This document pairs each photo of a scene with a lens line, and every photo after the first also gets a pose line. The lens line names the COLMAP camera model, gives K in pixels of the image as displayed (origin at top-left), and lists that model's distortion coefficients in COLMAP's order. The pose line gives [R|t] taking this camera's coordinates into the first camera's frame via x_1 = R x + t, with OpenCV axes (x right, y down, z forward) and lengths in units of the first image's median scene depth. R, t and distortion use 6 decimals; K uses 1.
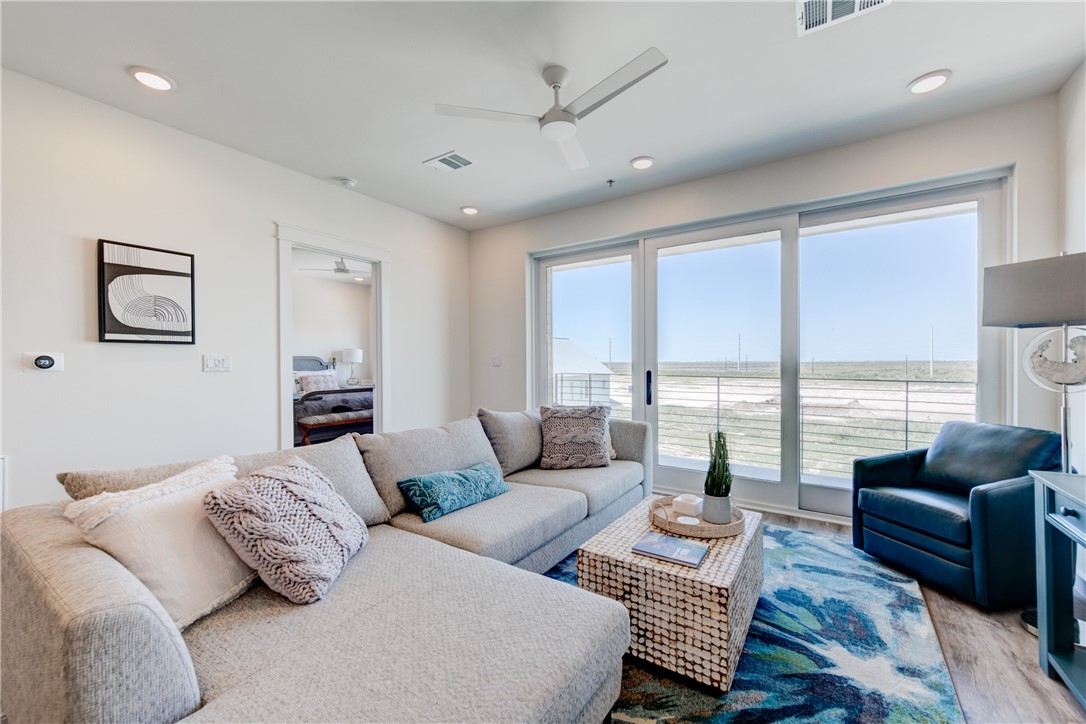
lens RADIAL K [[435.5, 0, 543.0], [0, 435.5, 362.0], [0, 0, 1]] dist [0.024555, 0.000021]
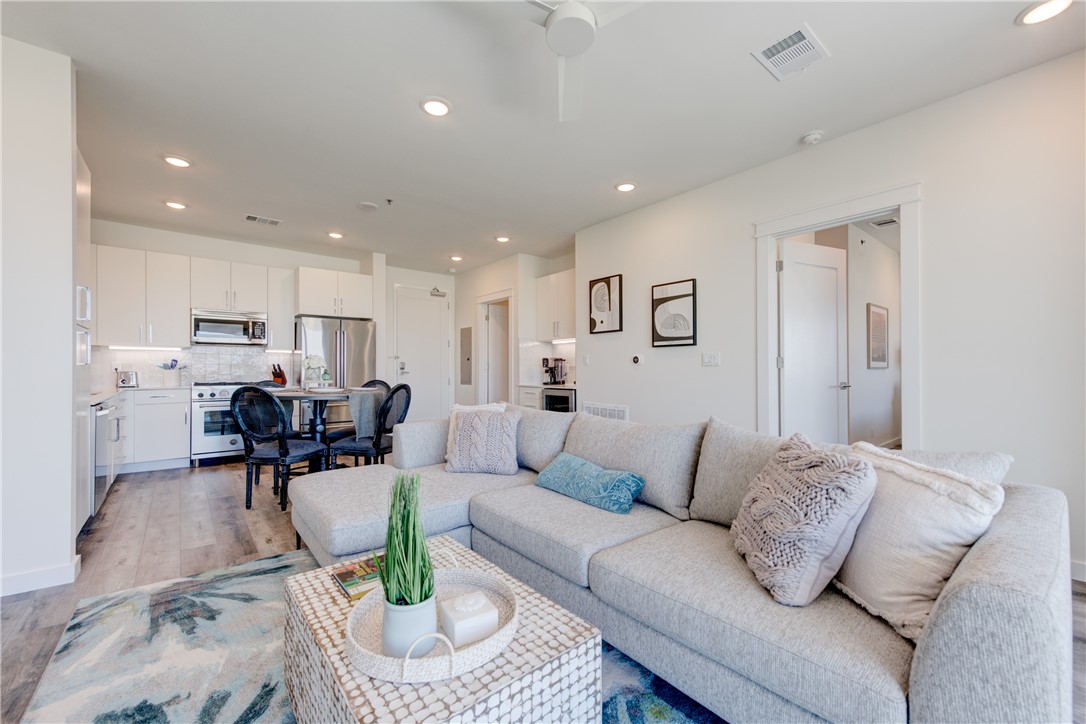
lens RADIAL K [[439.1, 0, 543.0], [0, 439.1, 362.0], [0, 0, 1]] dist [0.001878, 0.000082]
pose [[-0.283110, -0.009897, -0.959036, 0.616483], [0.003161, 0.999932, -0.011253, 0.023863], [0.959082, -0.006217, -0.283059, 0.938320]]
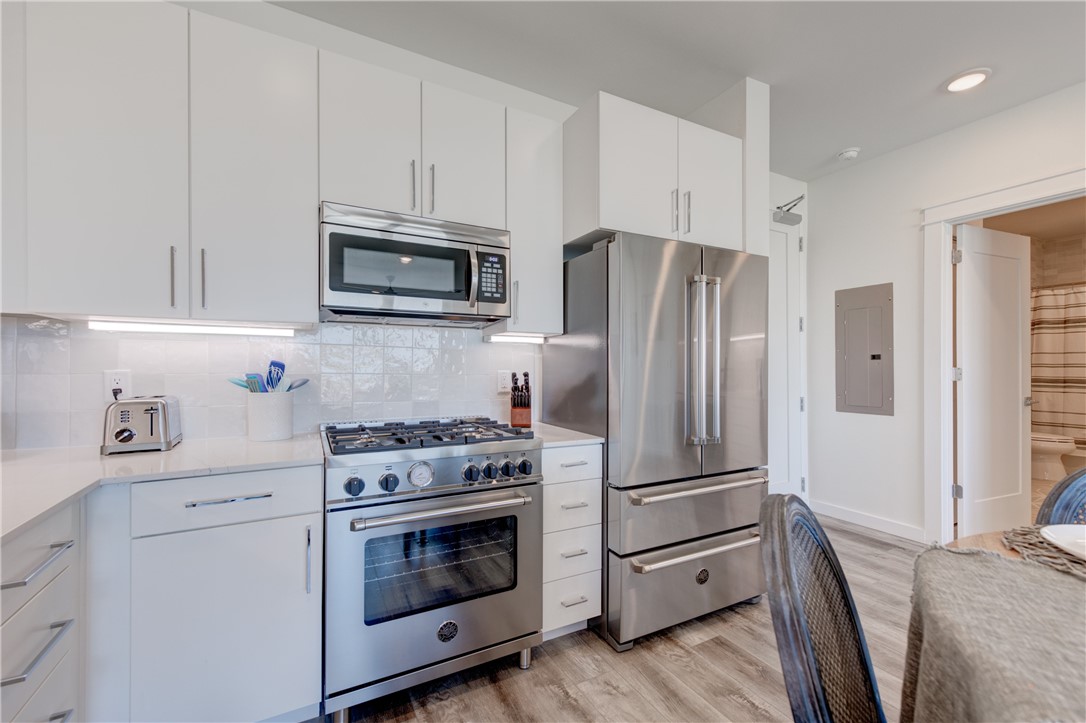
lens RADIAL K [[462.0, 0, 558.1], [0, 462.0, 359.9], [0, 0, 1]] dist [0.018807, 0.000066]
pose [[-0.442699, -0.005705, -0.896652, -0.243403], [-0.001335, 0.999983, -0.005704, -0.009607], [0.896669, -0.001328, -0.442699, -0.332484]]
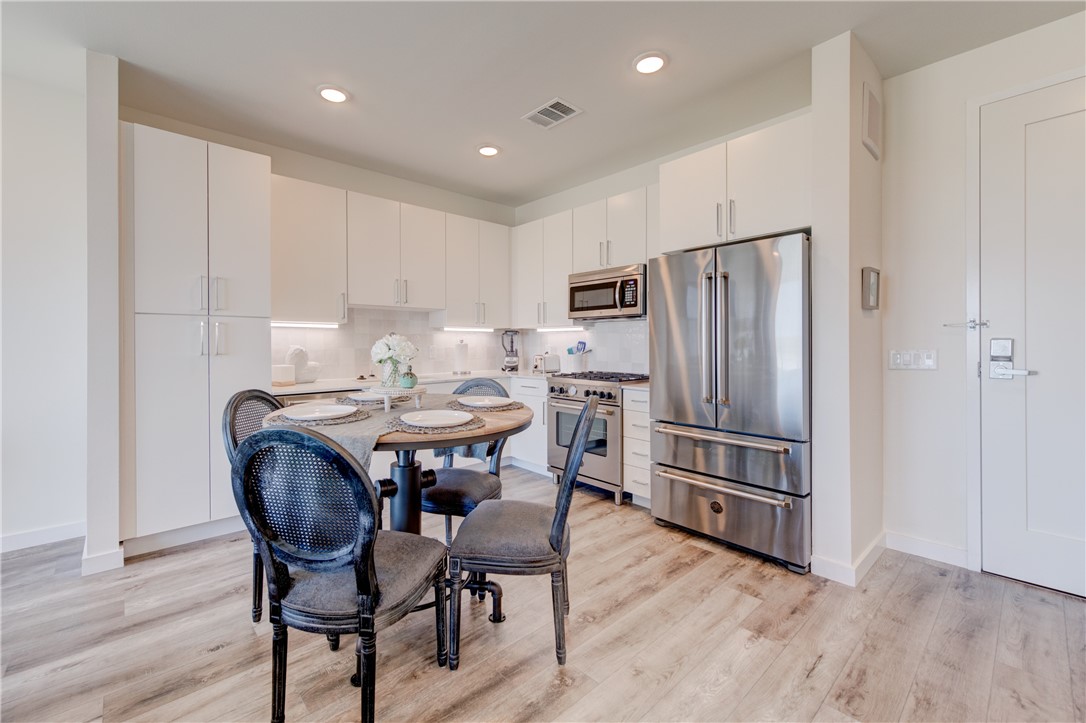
lens RADIAL K [[448.4, 0, 516.5], [0, 448.4, 343.8], [0, 0, 1]] dist [0.001873, -0.000024]
pose [[-0.964538, 0.005139, 0.263896, -0.828939], [0.004347, 0.999984, -0.003586, 0.001238], [-0.263910, -0.002312, -0.964545, 0.486616]]
